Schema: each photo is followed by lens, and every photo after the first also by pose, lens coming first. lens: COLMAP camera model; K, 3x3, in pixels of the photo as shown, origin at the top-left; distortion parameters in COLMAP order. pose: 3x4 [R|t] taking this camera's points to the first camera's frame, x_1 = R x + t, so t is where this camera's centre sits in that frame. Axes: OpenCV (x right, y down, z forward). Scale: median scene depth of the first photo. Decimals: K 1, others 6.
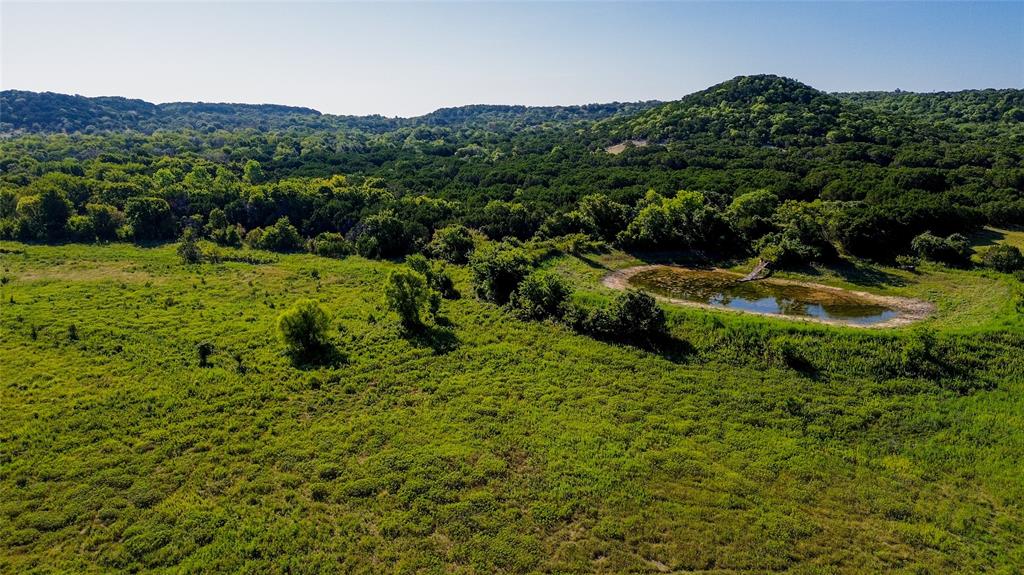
lens RADIAL K [[736.7, 0, 512.0], [0, 736.7, 287.5], [0, 0, 1]] dist [0.085395, -0.093287]
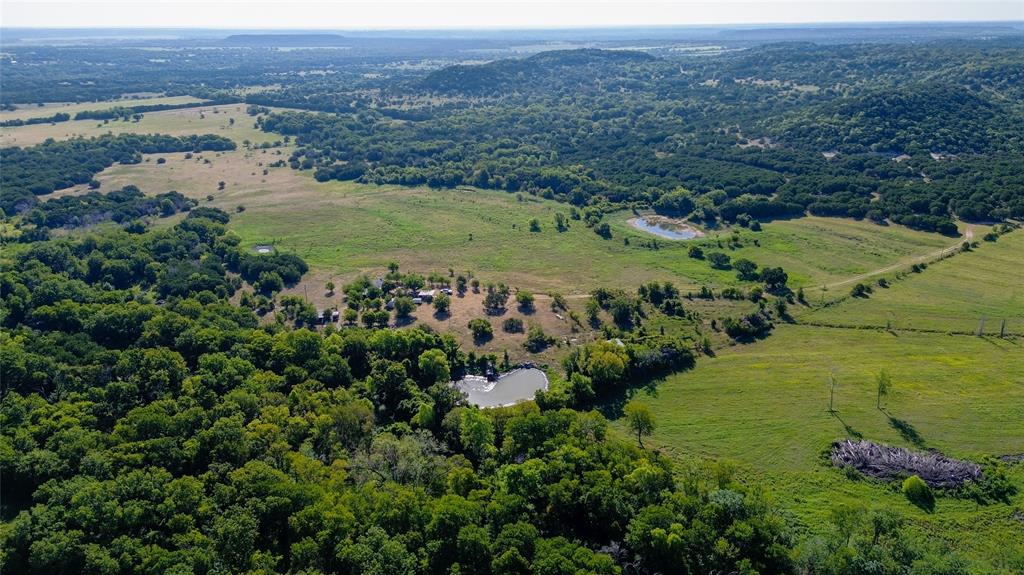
lens RADIAL K [[736.7, 0, 512.0], [0, 736.7, 287.5], [0, 0, 1]] dist [0.085395, -0.093287]
pose [[0.886452, 0.149063, -0.438158, 0.921251], [-0.090871, 0.984343, 0.151034, -0.128636], [0.453812, -0.094069, 0.886118, -1.744966]]
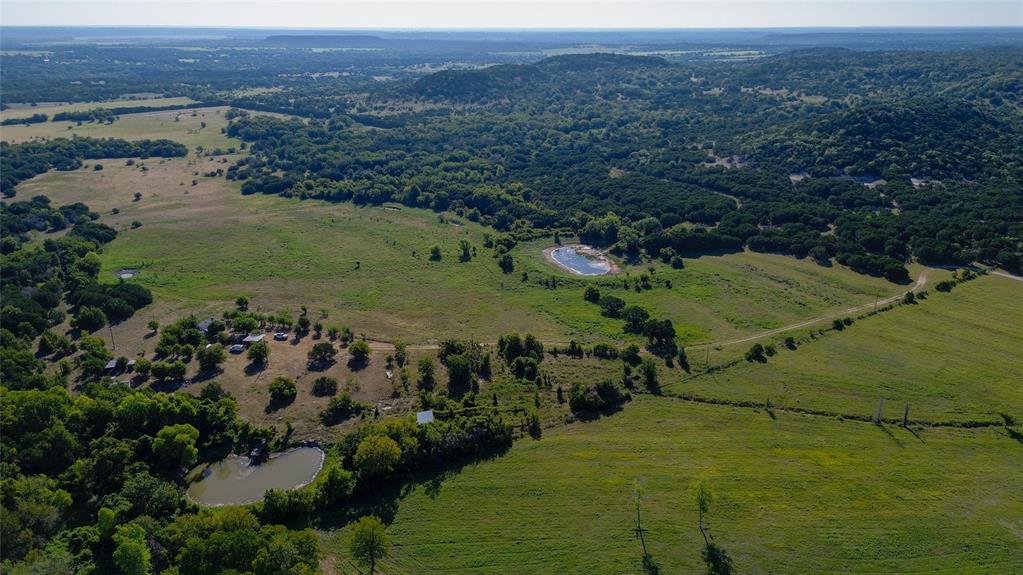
lens RADIAL K [[736.0, 0, 511.5], [0, 736.0, 287.5], [0, 0, 1]] dist [0.085395, -0.093287]
pose [[0.855030, 0.172791, -0.488945, 1.174824], [-0.109943, 0.981823, 0.154711, -0.236955], [0.506791, -0.078527, 0.858485, -1.281387]]
